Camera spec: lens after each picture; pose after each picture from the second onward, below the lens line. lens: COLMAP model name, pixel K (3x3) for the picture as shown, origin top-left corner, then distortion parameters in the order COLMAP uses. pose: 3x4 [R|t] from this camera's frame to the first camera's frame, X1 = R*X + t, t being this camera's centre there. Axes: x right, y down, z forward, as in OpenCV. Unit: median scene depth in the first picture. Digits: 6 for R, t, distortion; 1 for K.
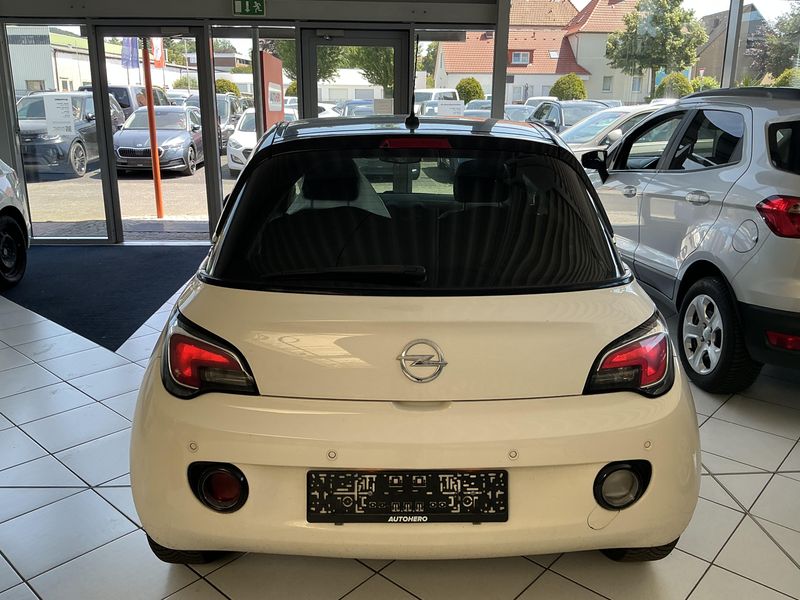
lens RADIAL K [[666.3, 0, 400.0], [0, 666.3, 300.0], [0, 0, 1]] dist [0.048356, -0.004196]
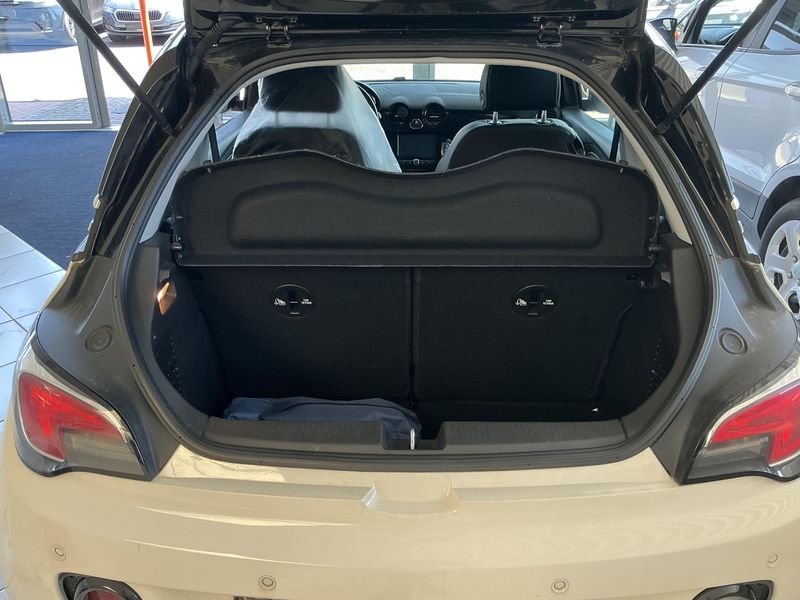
lens RADIAL K [[685.6, 0, 400.0], [0, 685.6, 300.0], [0, 0, 1]] dist [-0.013842, -0.009006]
pose [[0.999183, 0.010401, -0.039054, 0.017683], [-0.002971, 0.982602, 0.185698, -0.058341], [0.040306, -0.185430, 0.981830, 0.170656]]
